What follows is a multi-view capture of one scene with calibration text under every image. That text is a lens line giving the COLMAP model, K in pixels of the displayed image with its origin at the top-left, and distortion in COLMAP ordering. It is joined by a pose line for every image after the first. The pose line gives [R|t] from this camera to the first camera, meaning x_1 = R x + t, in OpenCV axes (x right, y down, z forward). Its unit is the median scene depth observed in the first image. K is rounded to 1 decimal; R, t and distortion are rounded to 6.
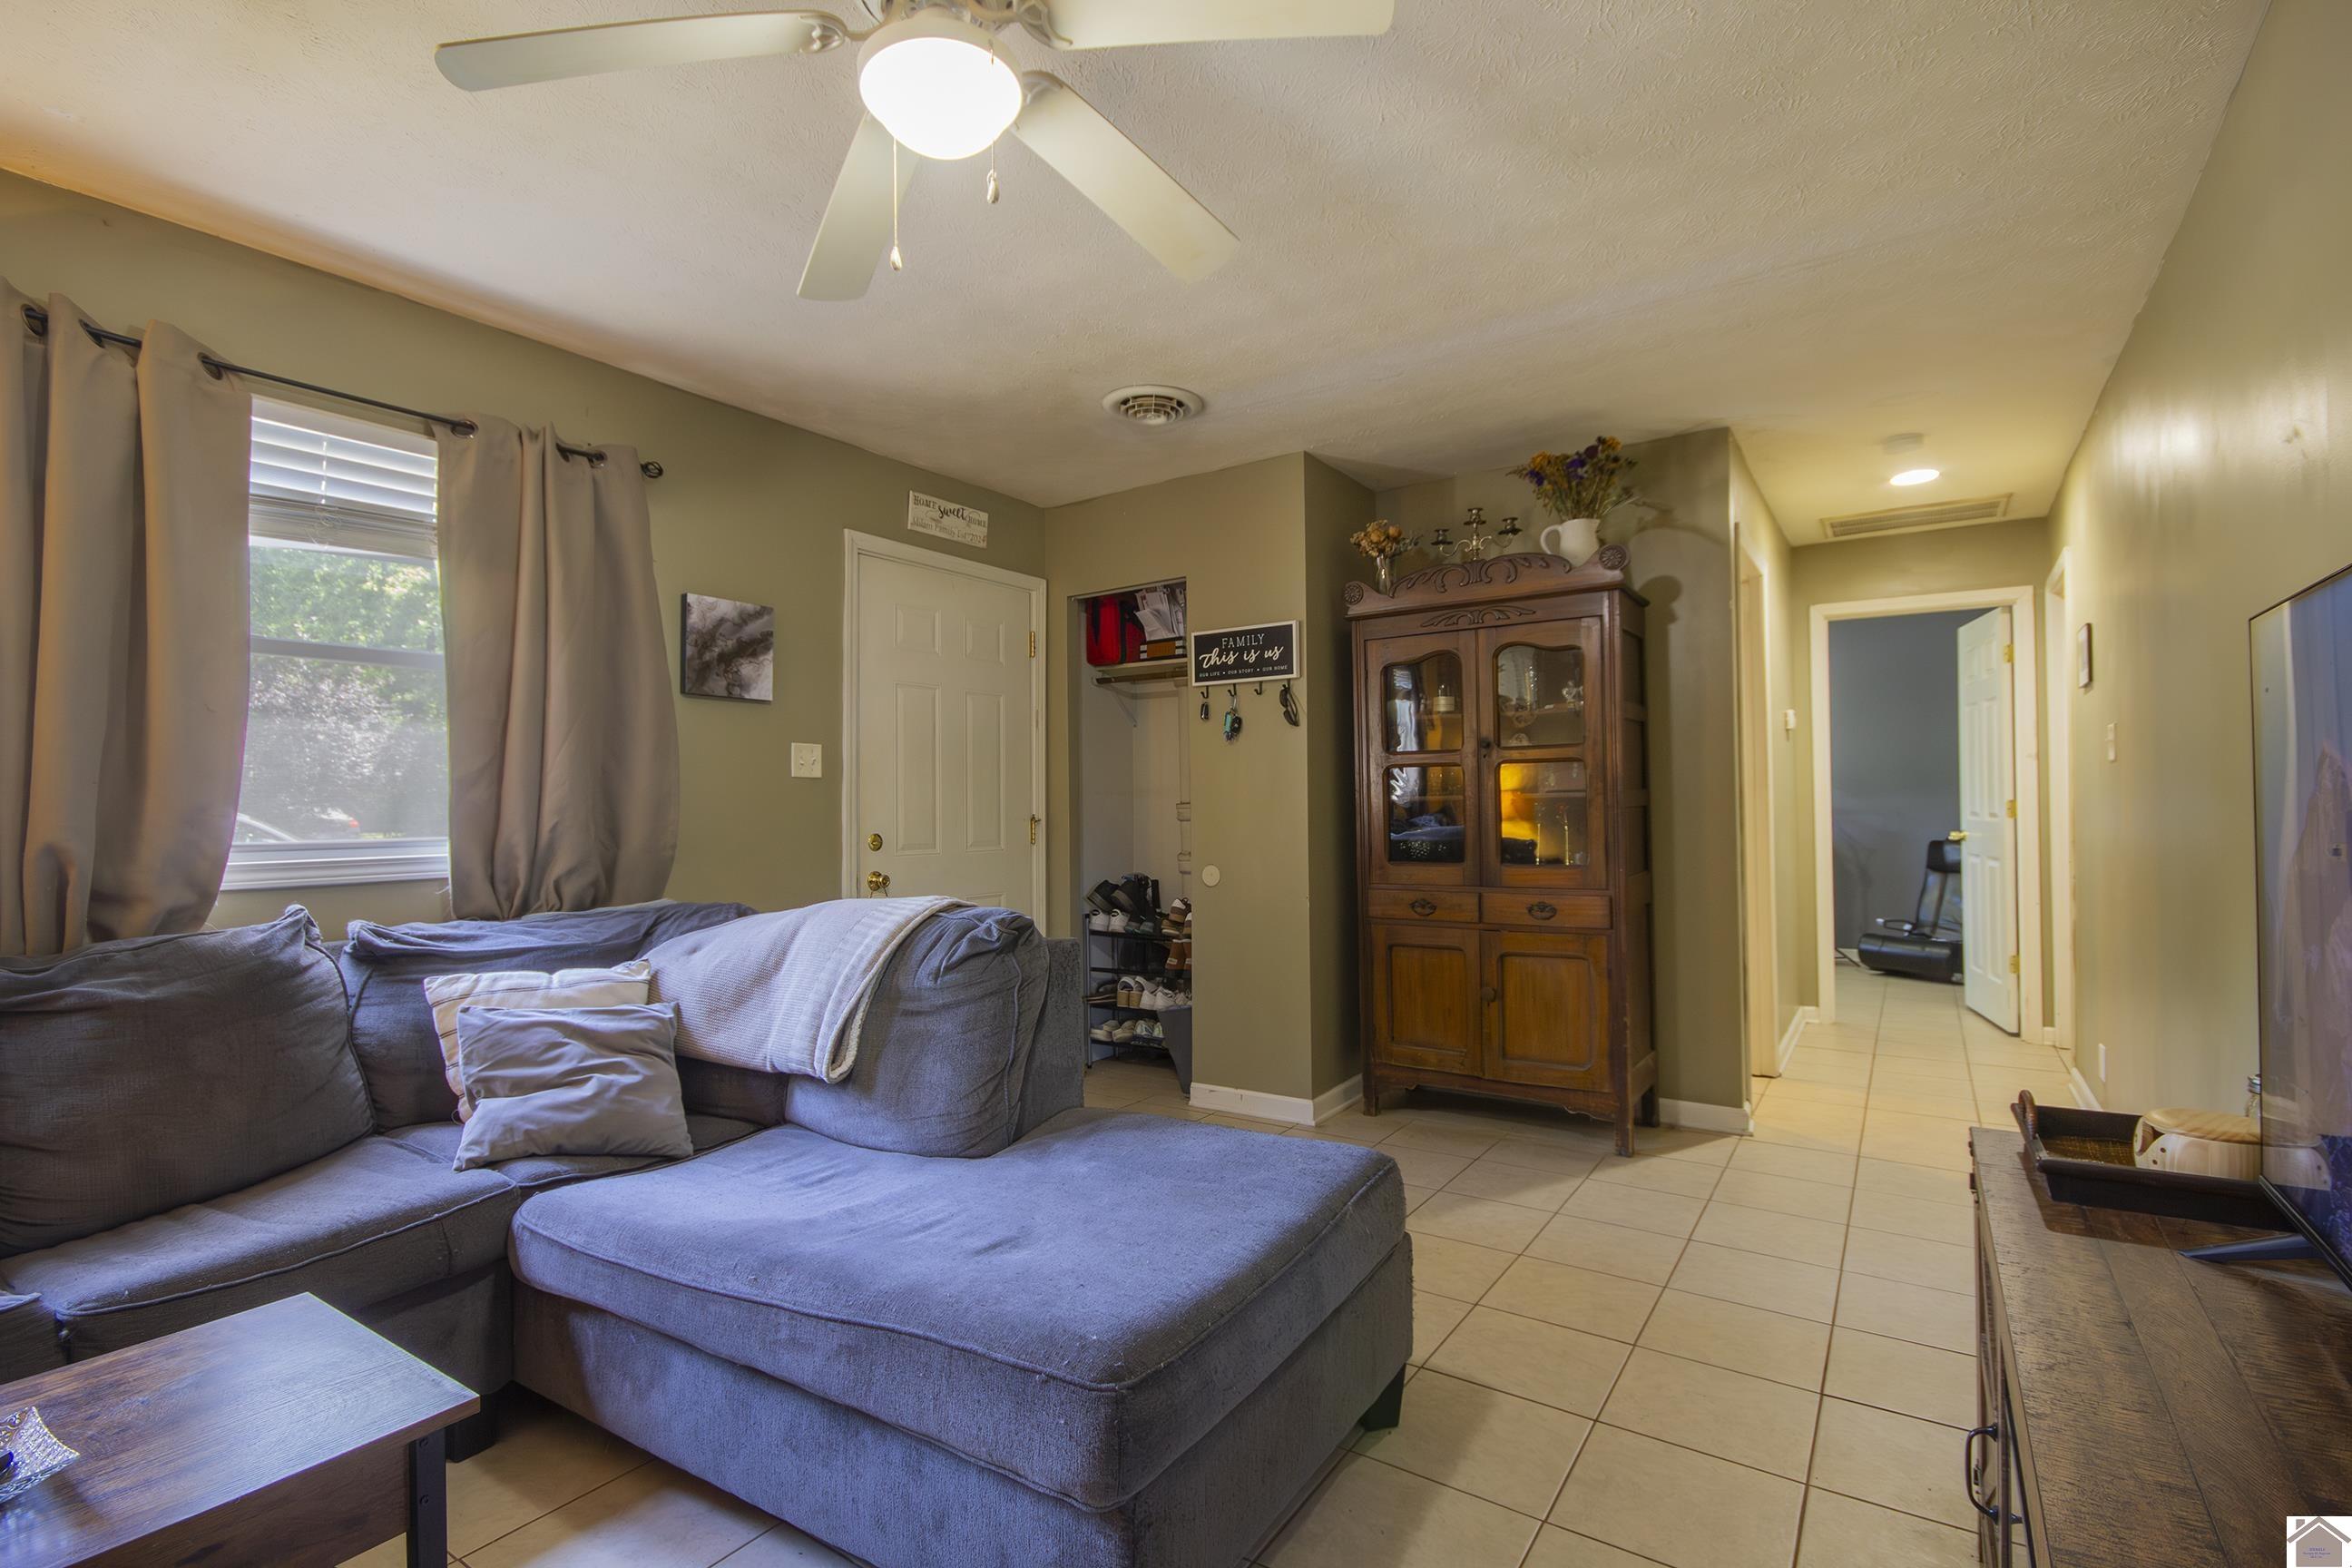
lens RADIAL K [[1087.8, 0, 1171.3], [0, 1087.8, 794.8], [0, 0, 1]] dist [-0.007472, -0.000142]
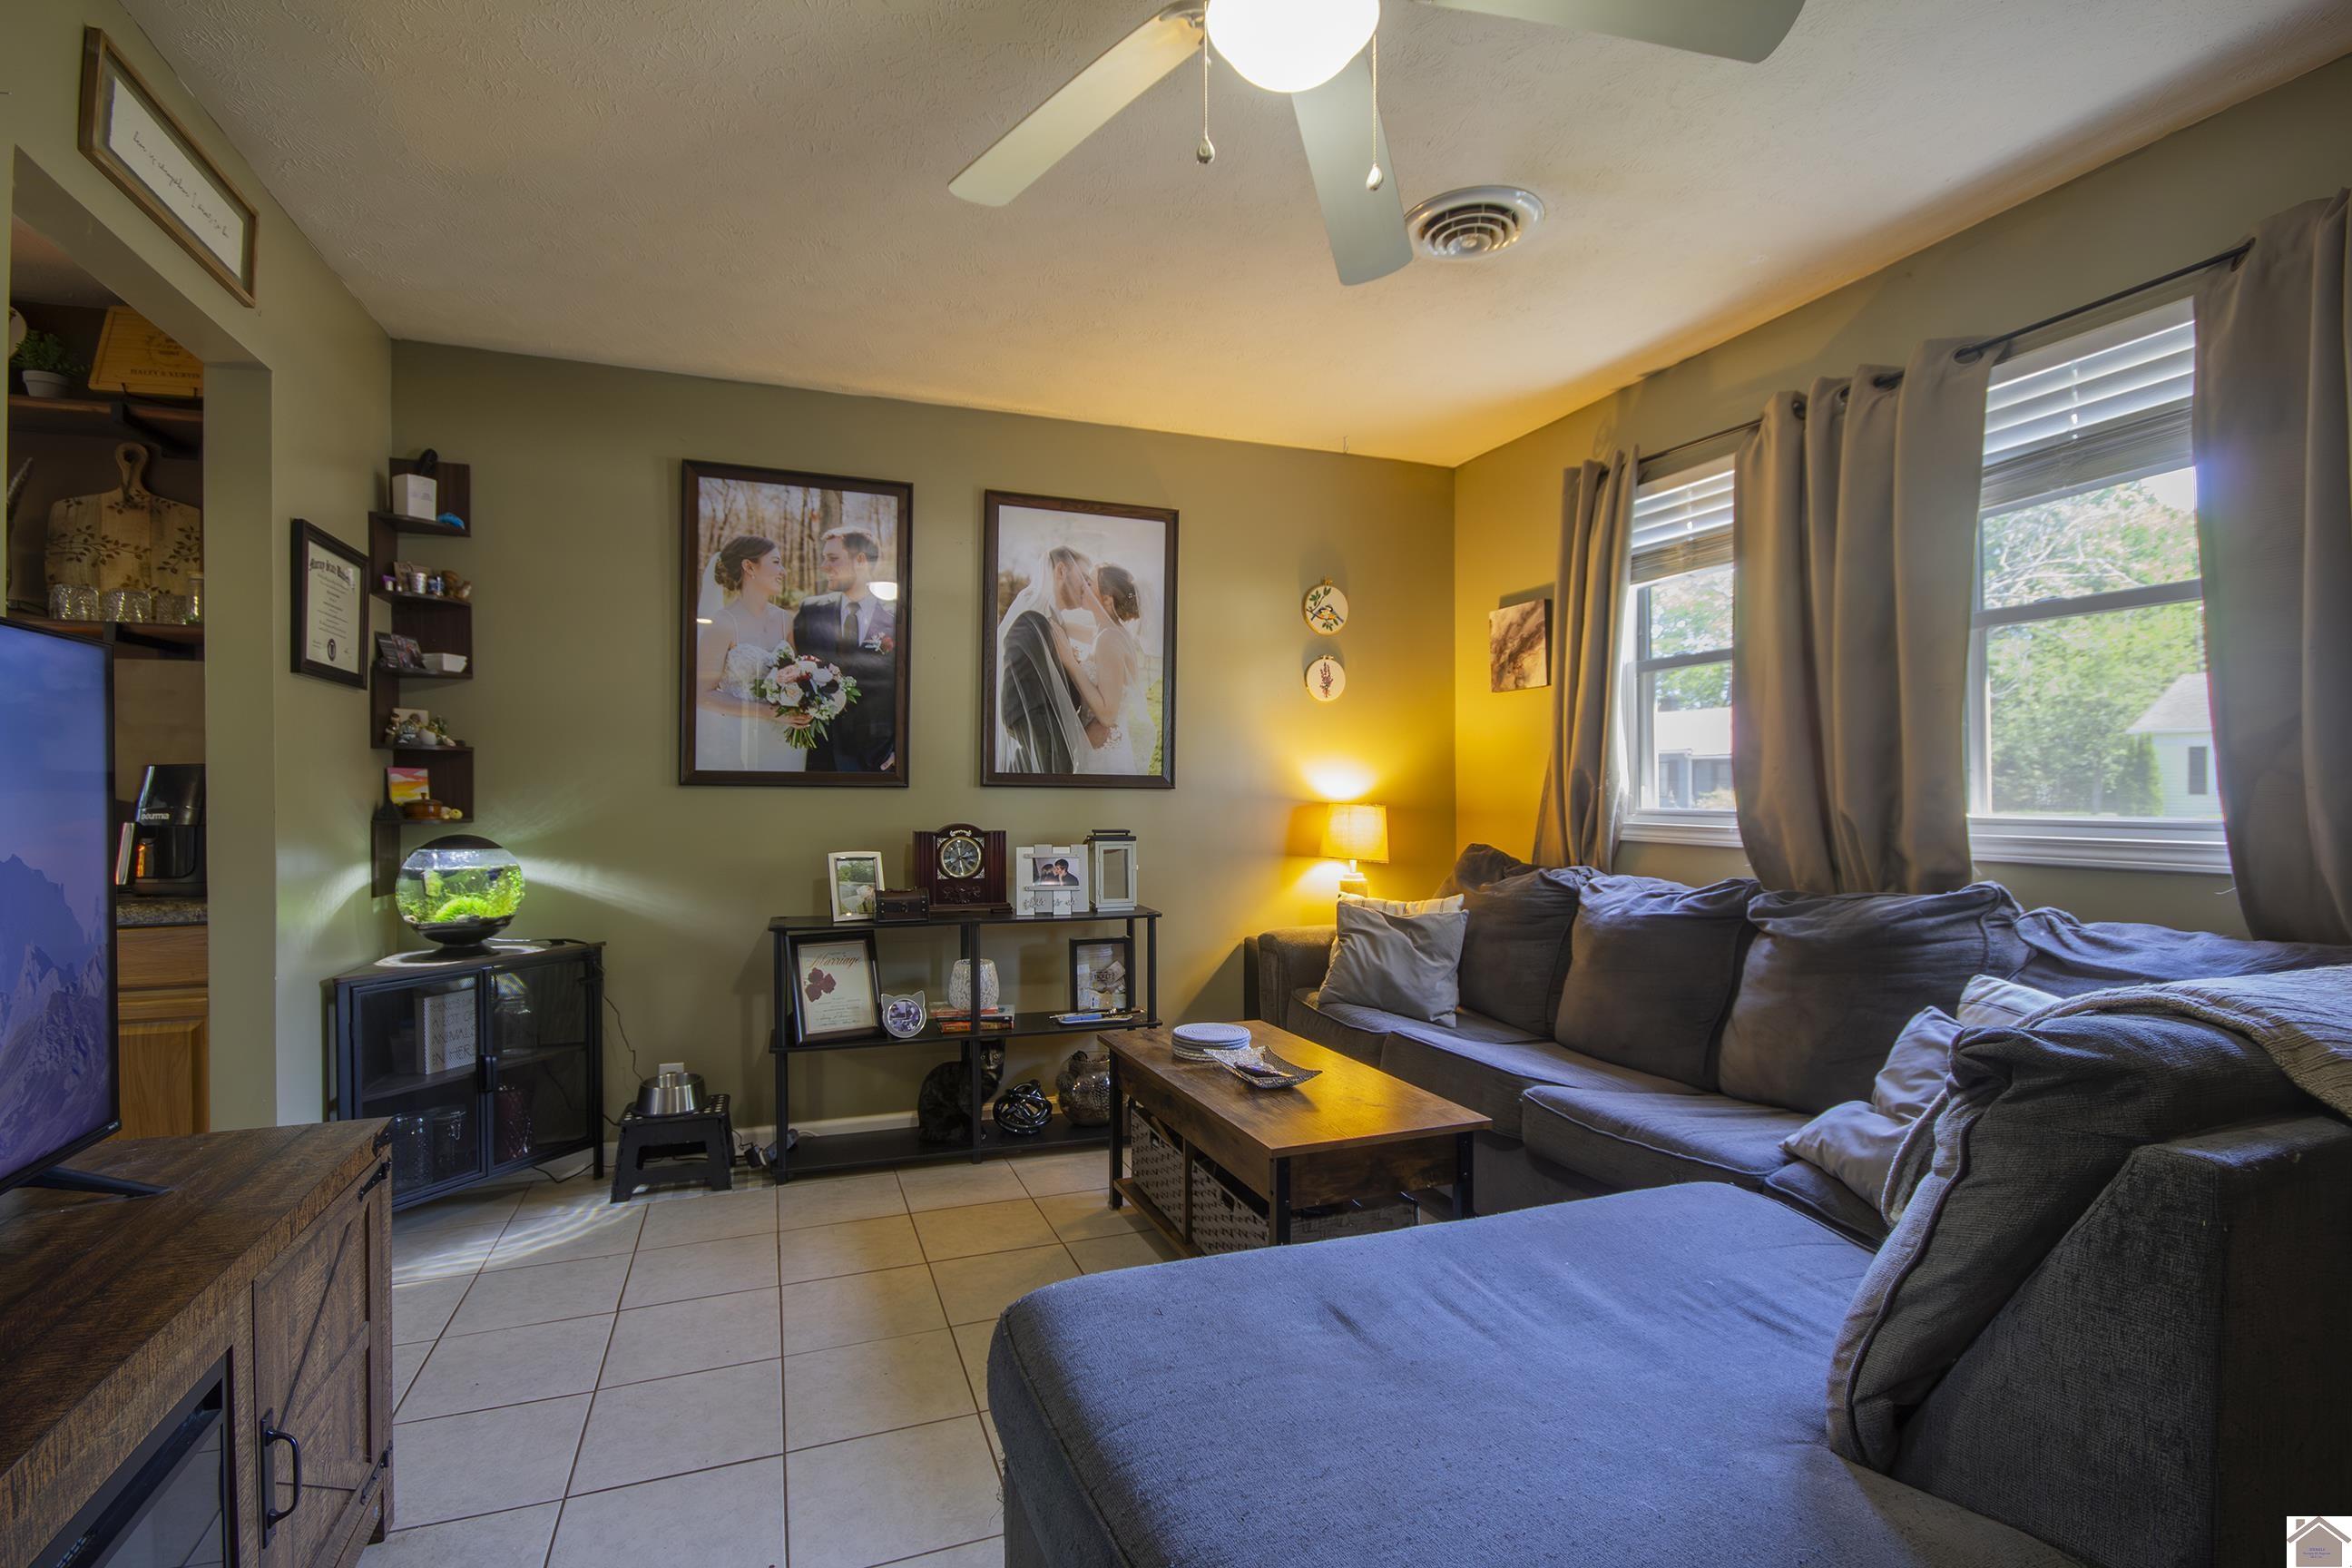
lens RADIAL K [[1082.5, 0, 1162.6], [0, 1082.5, 792.6], [0, 0, 1]] dist [-0.003699, 0.000140]
pose [[-0.579542, 0.014780, -0.814809, 0.408733], [0.020462, 0.999784, 0.003582, 0.003909], [0.814686, -0.014597, -0.579719, 0.958436]]
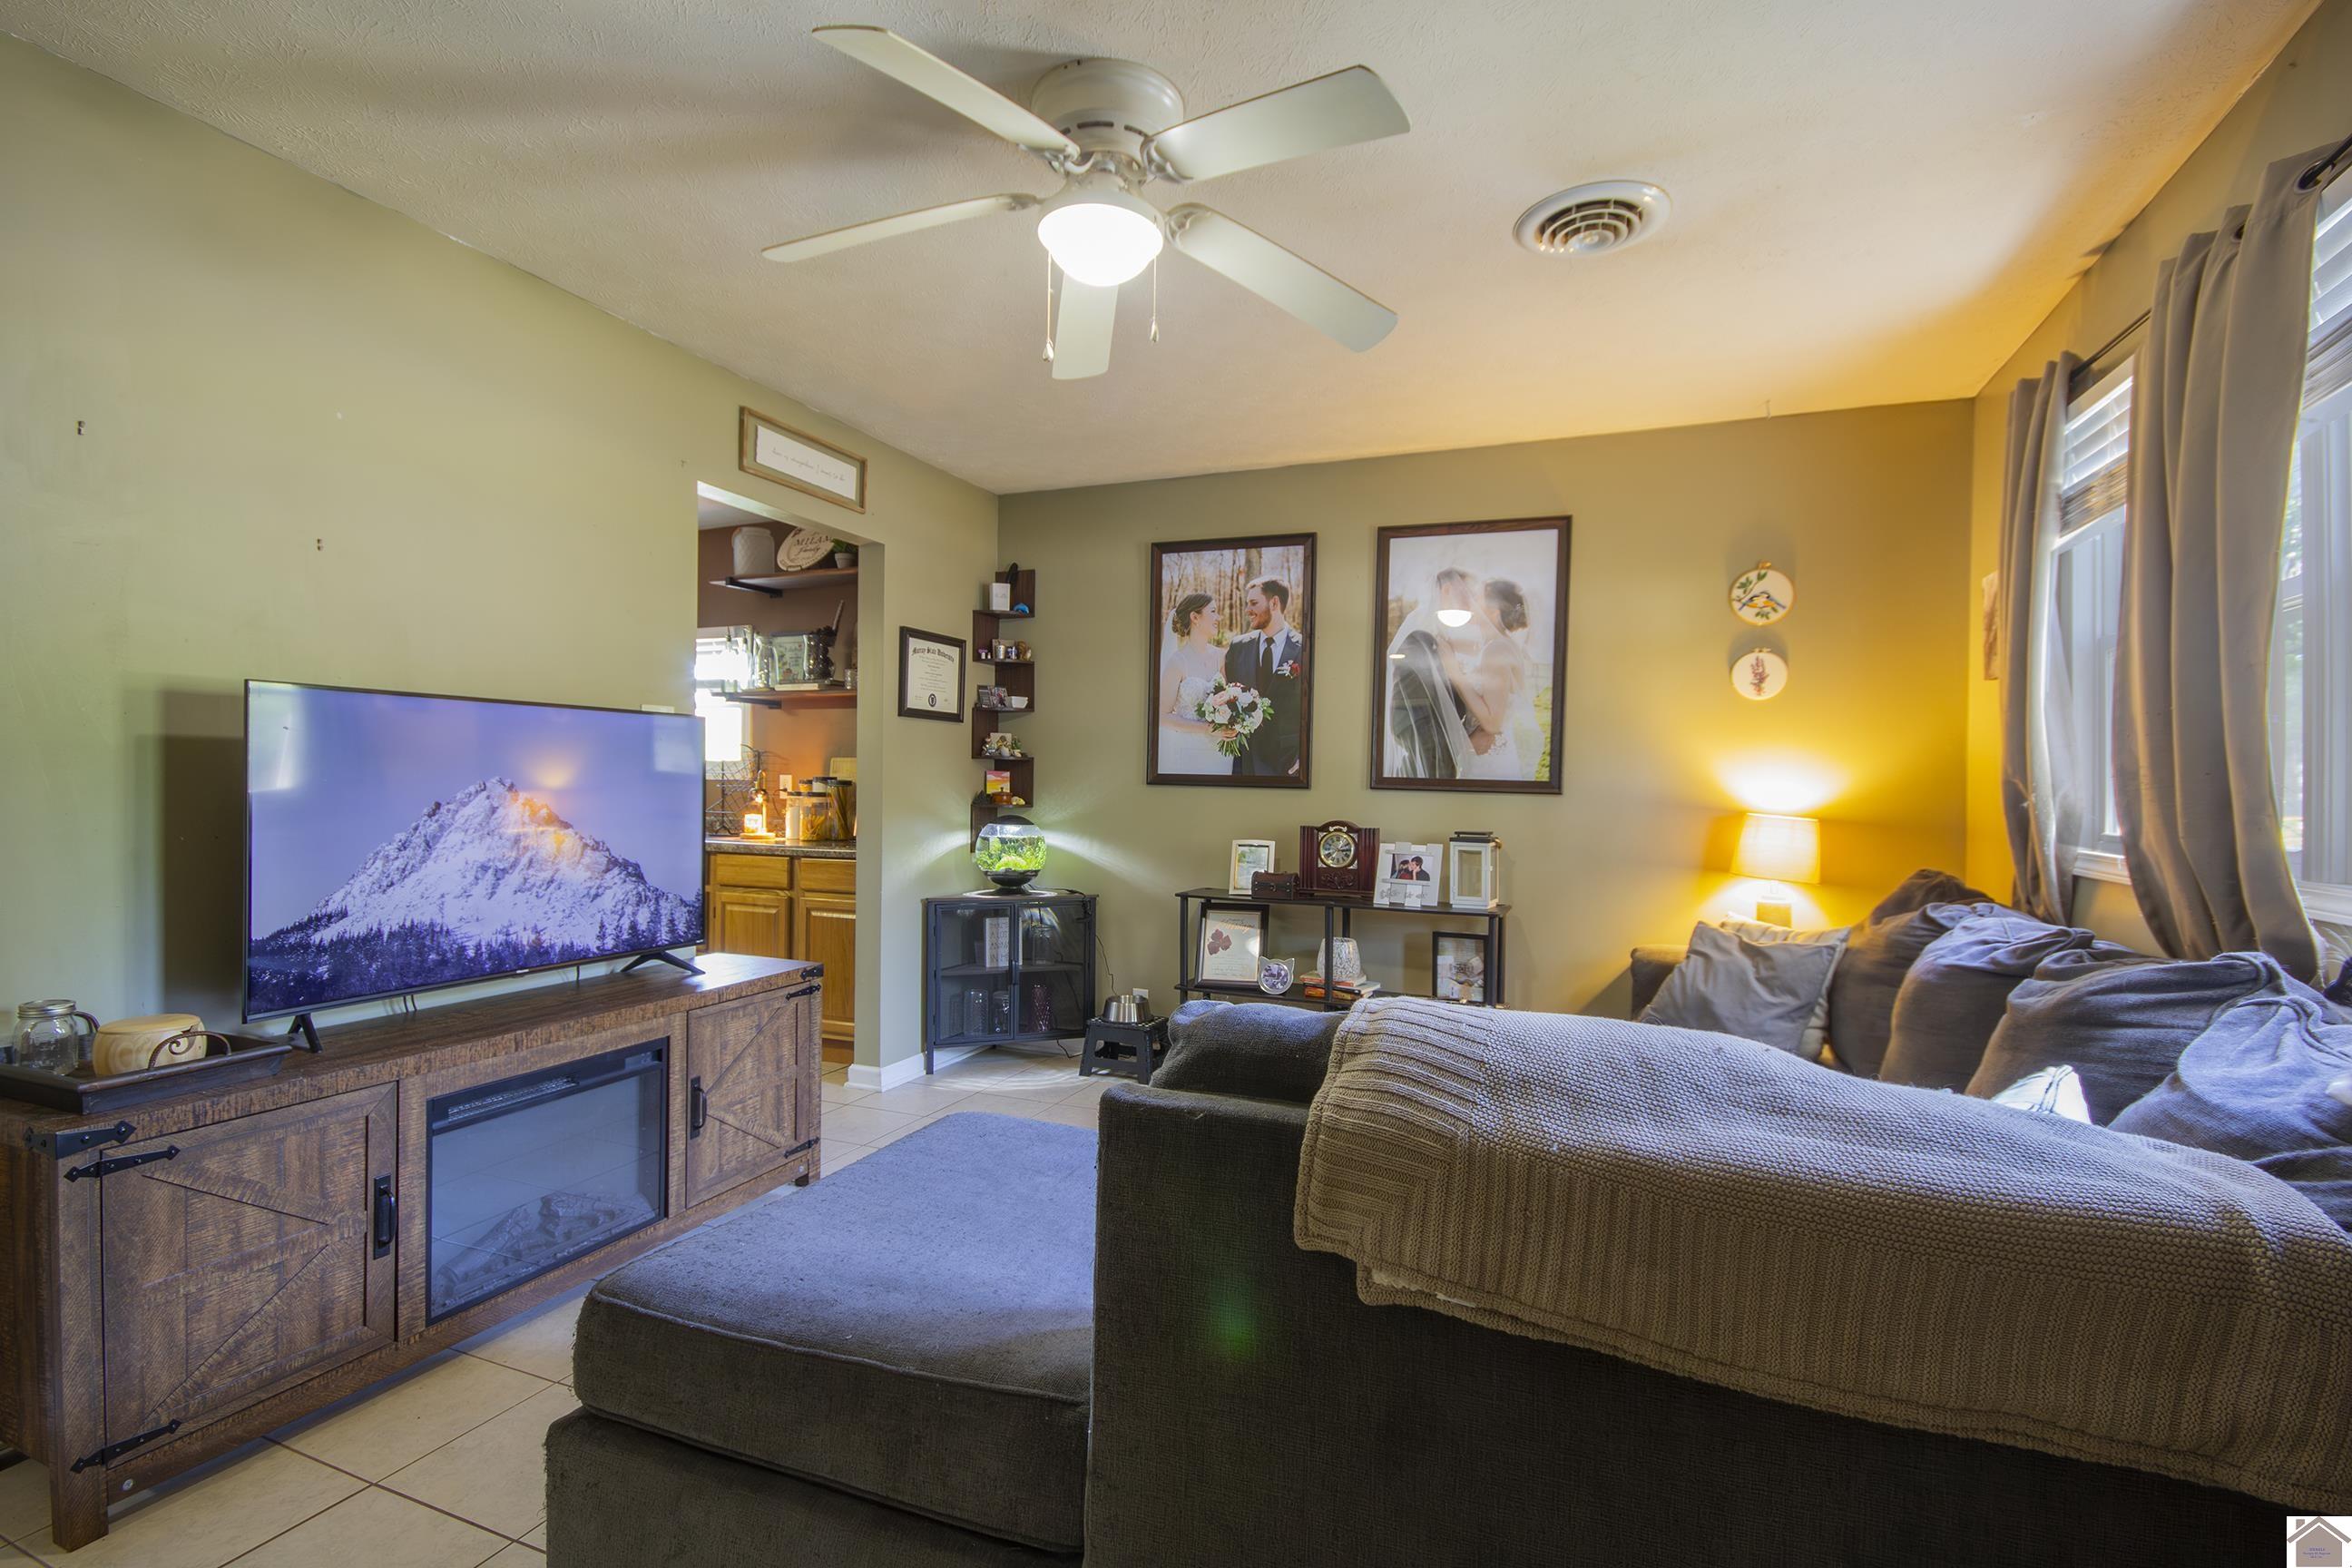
lens RADIAL K [[1087.8, 0, 1171.3], [0, 1087.8, 794.8], [0, 0, 1]] dist [-0.007472, -0.000142]
pose [[-0.978384, 0.000947, -0.206792, -0.018768], [0.000808, 0.999999, 0.000755, 0.003264], [0.206793, 0.000571, -0.978385, 1.514578]]
